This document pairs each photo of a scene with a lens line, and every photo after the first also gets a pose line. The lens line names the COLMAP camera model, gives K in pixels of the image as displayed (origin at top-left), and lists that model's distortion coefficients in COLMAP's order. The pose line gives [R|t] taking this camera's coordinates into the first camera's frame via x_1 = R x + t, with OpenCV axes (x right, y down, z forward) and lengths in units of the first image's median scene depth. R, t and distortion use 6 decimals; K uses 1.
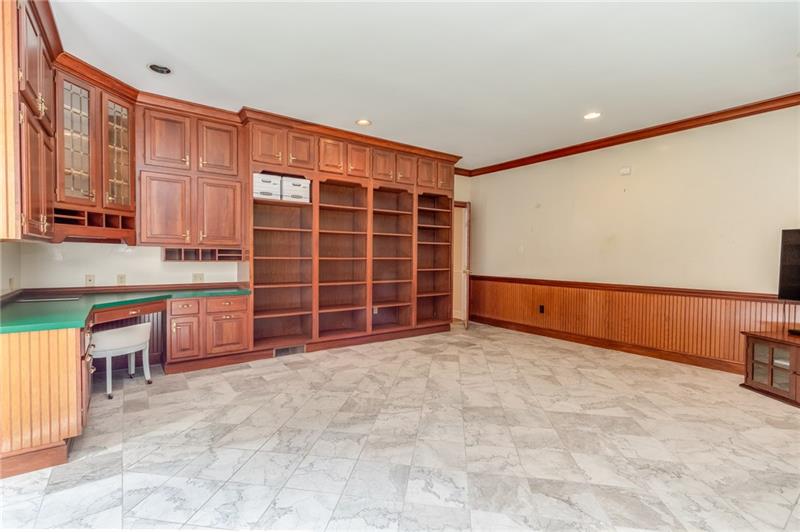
lens RADIAL K [[370.4, 0, 394.3], [0, 370.4, 263.5], [0, 0, 1]] dist [0.004798, 0.000504]
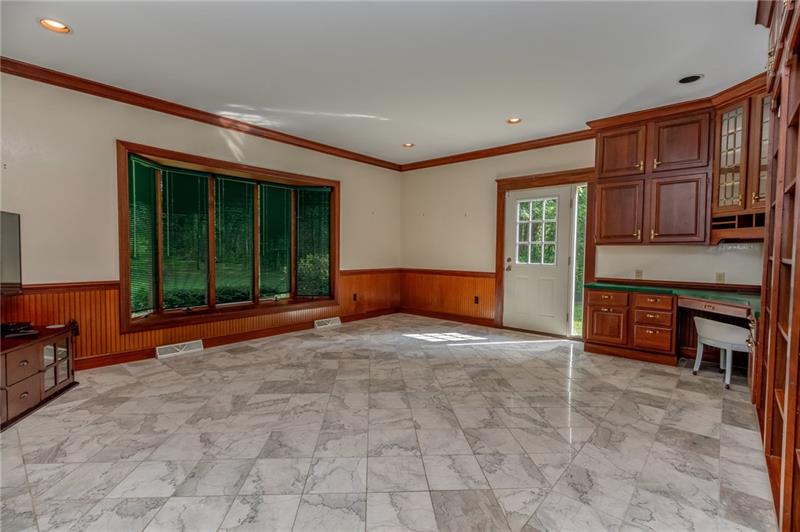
lens RADIAL K [[370.4, 0, 399.0], [0, 370.4, 265.7], [0, 0, 1]] dist [0.004798, 0.000504]
pose [[-0.974411, -0.008682, -0.224604, 0.422193], [-0.022891, 0.997891, 0.060739, -0.033670], [0.223603, 0.064326, -0.972555, 1.903743]]
